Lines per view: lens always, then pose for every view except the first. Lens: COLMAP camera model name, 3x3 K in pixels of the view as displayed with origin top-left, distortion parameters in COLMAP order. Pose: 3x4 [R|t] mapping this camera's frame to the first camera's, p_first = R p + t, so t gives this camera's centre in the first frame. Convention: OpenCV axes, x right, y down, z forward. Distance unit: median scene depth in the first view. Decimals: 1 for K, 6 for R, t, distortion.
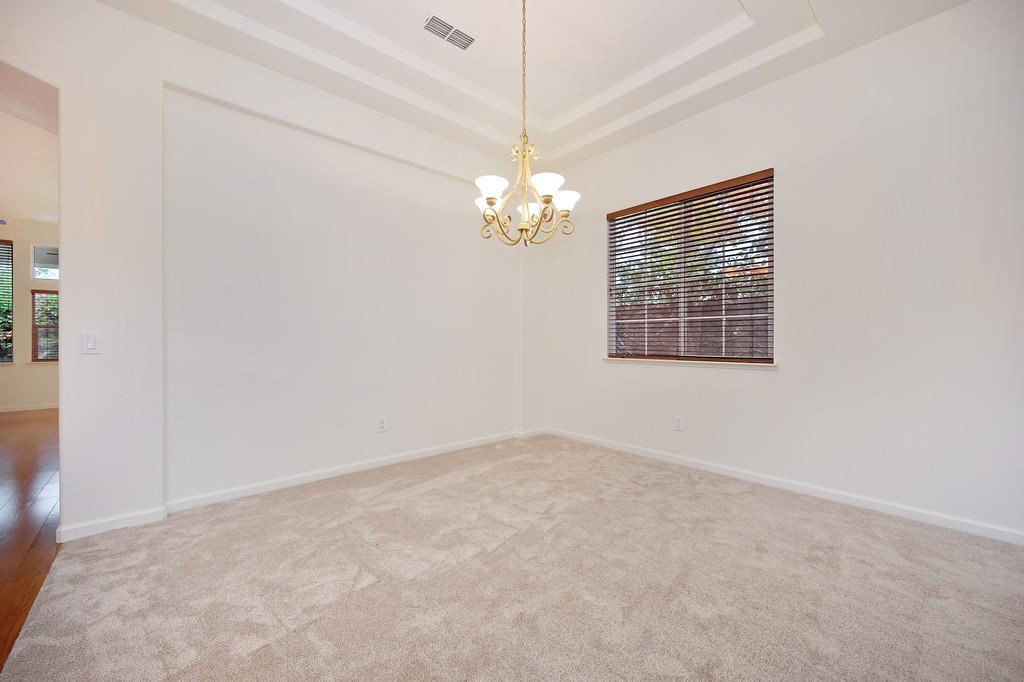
lens RADIAL K [[413.0, 0, 511.6], [0, 413.0, 338.2], [0, 0, 1]] dist [-0.000345, -0.000160]
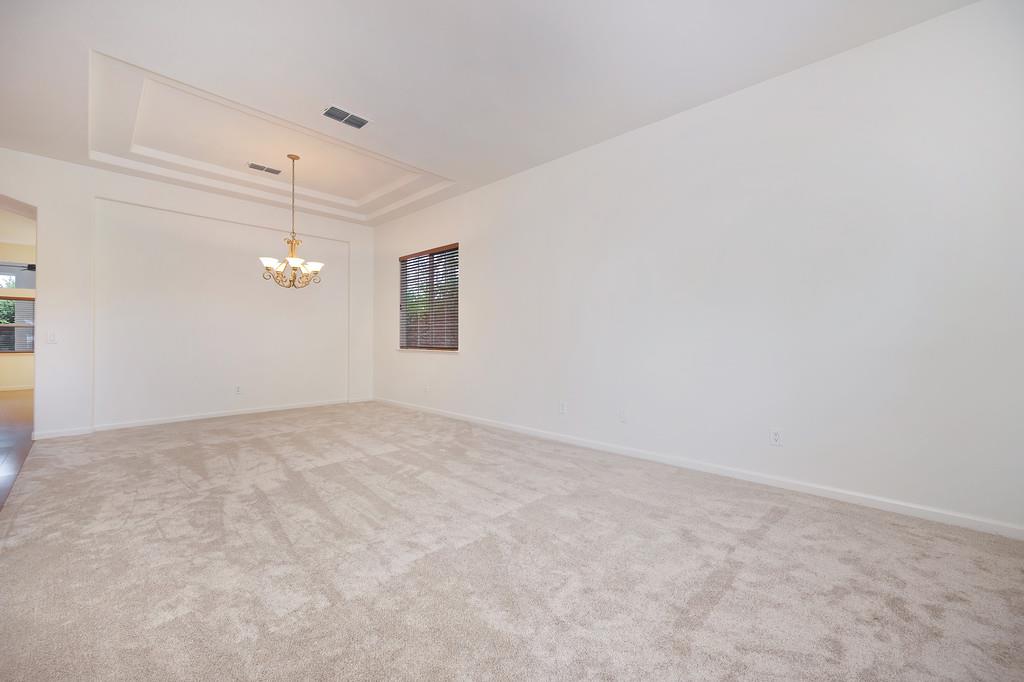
lens RADIAL K [[411.2, 0, 508.4], [0, 411.2, 334.2], [0, 0, 1]] dist [-0.001793, -0.000115]
pose [[0.996137, 0.004424, 0.087701, 0.667914], [-0.003750, 0.999962, -0.007845, 0.003546], [-0.087732, 0.007485, 0.996116, -0.783778]]
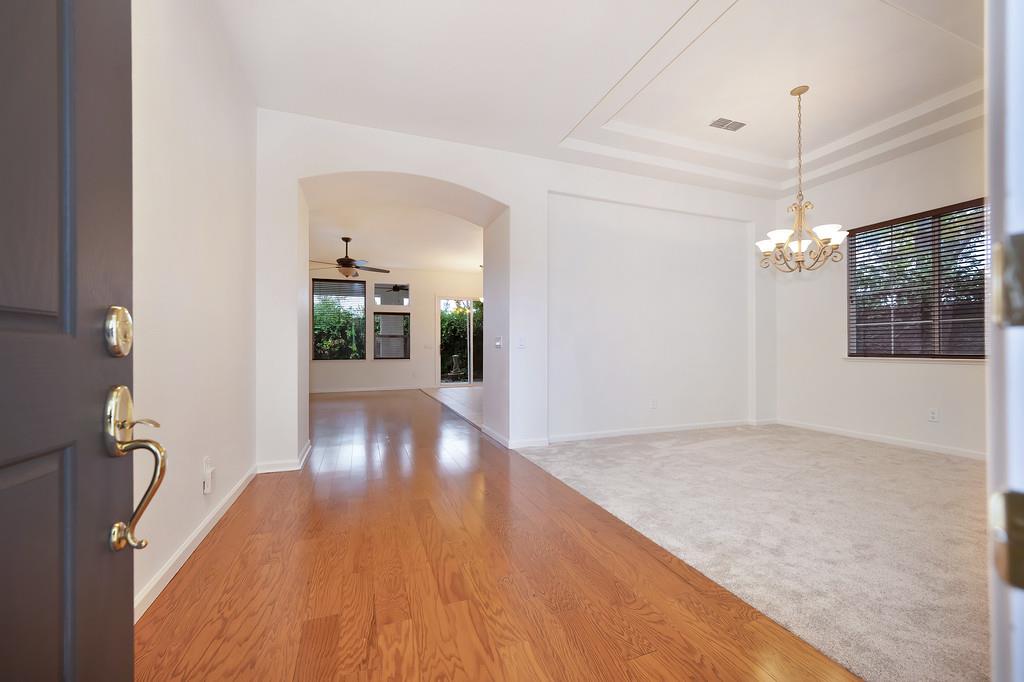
lens RADIAL K [[413.6, 0, 509.7], [0, 413.6, 344.7], [0, 0, 1]] dist [-0.001528, -0.000272]
pose [[0.932997, -0.003260, -0.359869, -0.297653], [0.001547, 0.999986, -0.005048, 0.023440], [0.359880, 0.004153, 0.932989, -0.520668]]
